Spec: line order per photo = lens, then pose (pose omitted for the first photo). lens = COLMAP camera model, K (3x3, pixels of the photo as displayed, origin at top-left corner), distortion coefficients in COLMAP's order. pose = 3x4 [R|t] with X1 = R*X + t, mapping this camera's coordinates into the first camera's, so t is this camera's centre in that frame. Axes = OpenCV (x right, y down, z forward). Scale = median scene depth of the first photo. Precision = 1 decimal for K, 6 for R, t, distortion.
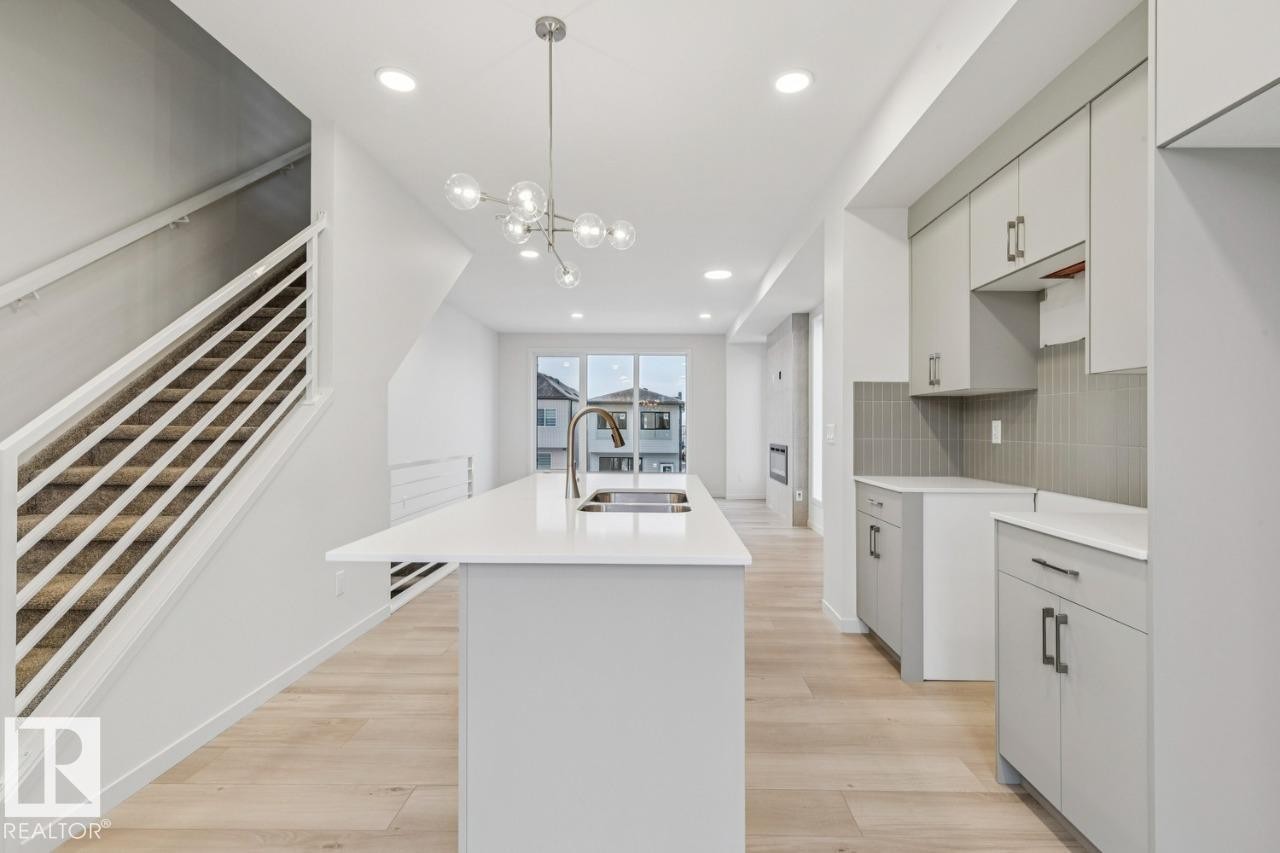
lens RADIAL K [[584.3, 0, 640.0], [0, 584.3, 426.5], [0, 0, 1]] dist [0.002938, 0.000248]
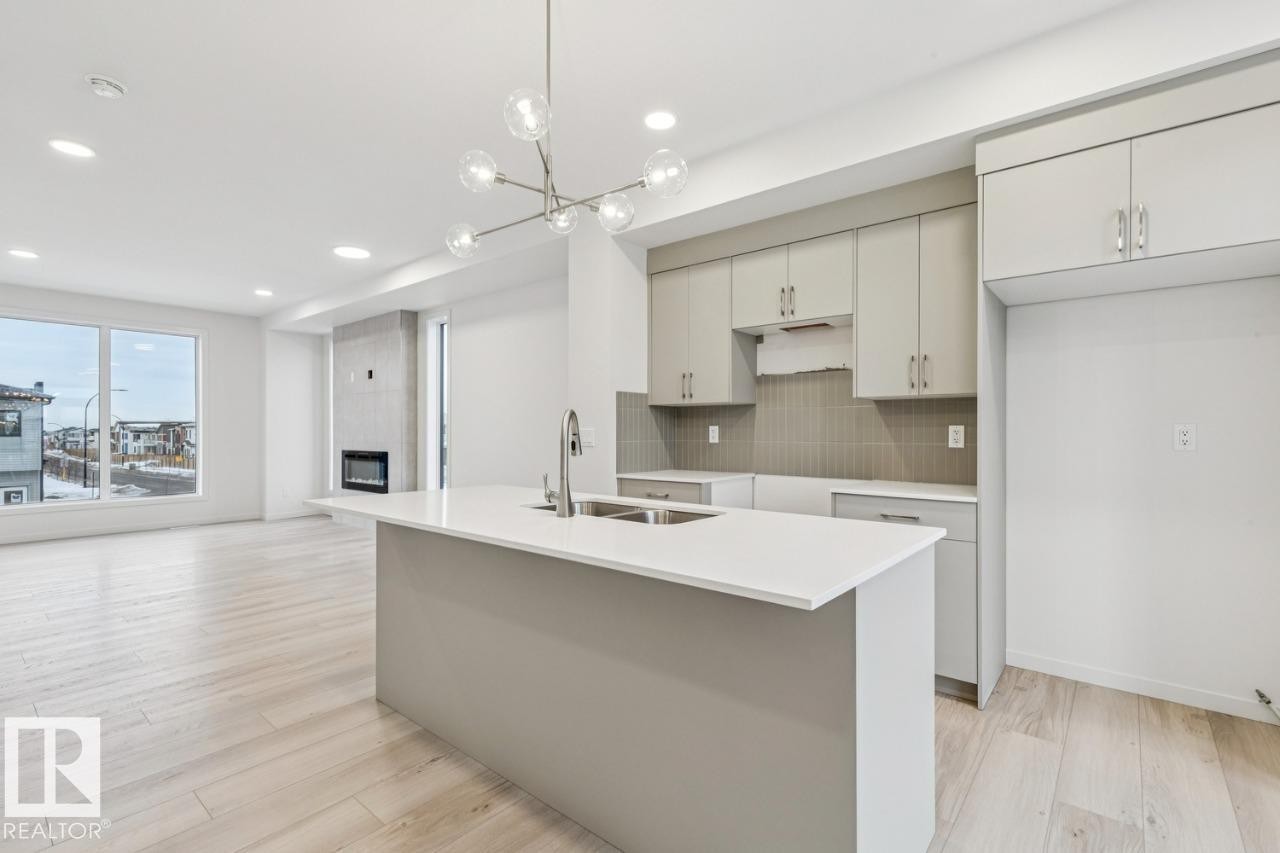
lens RADIAL K [[584.3, 0, 640.0], [0, 584.3, 426.5], [0, 0, 1]] dist [0.002938, 0.000248]
pose [[0.624190, 0.000415, 0.781272, -0.496687], [0.003940, 0.999985, -0.003679, -0.003695], [-0.781262, 0.005375, 0.624180, 0.258706]]
